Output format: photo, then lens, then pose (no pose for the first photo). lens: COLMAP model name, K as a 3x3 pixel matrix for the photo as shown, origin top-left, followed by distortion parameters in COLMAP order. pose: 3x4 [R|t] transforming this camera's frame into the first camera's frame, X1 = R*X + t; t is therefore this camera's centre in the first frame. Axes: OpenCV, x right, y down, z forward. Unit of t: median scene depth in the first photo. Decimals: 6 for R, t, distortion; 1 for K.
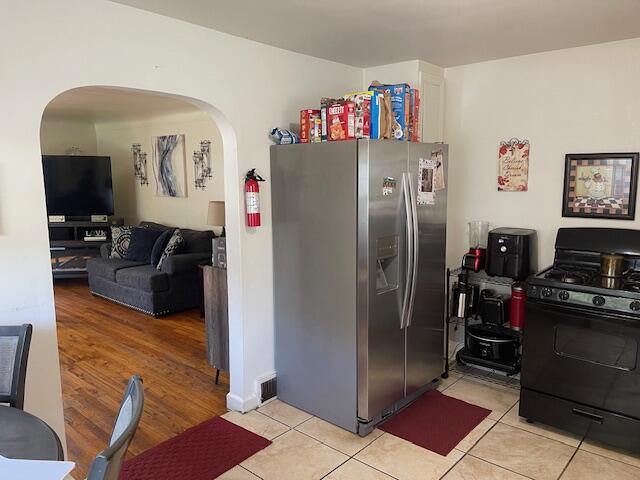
lens RADIAL K [[481.8, 0, 320.0], [0, 481.8, 240.0], [0, 0, 1]] dist [0.091319, -0.110095]
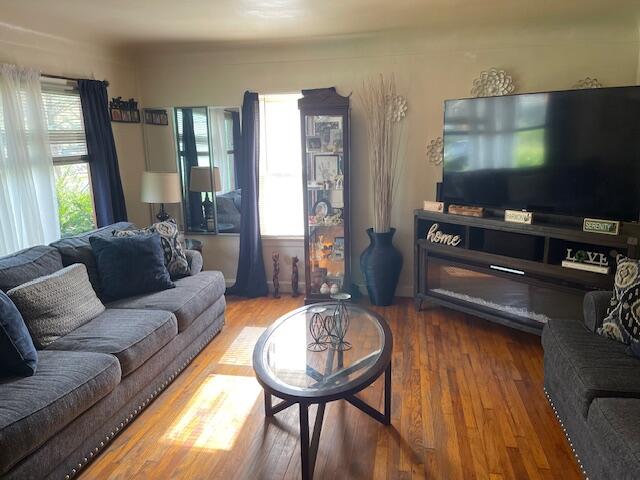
lens RADIAL K [[481.8, 0, 320.0], [0, 481.8, 240.0], [0, 0, 1]] dist [0.091319, -0.110095]
pose [[0.506171, 0.176777, -0.844121, -0.058815], [-0.103792, 0.984140, 0.143862, -0.020691], [0.856165, 0.014794, 0.516491, 0.161062]]
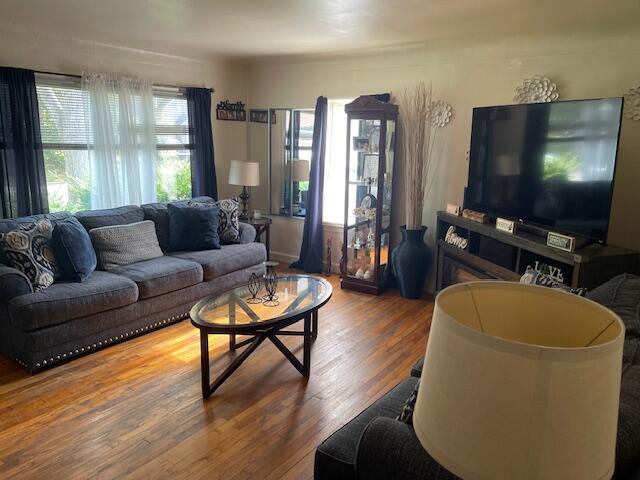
lens RADIAL K [[481.8, 0, 320.0], [0, 481.8, 240.0], [0, 0, 1]] dist [0.091319, -0.110095]
pose [[0.104516, 0.222544, -0.969304, -0.013590], [-0.160578, 0.965630, 0.204386, -0.029789], [0.981474, 0.134287, 0.136659, 0.213993]]
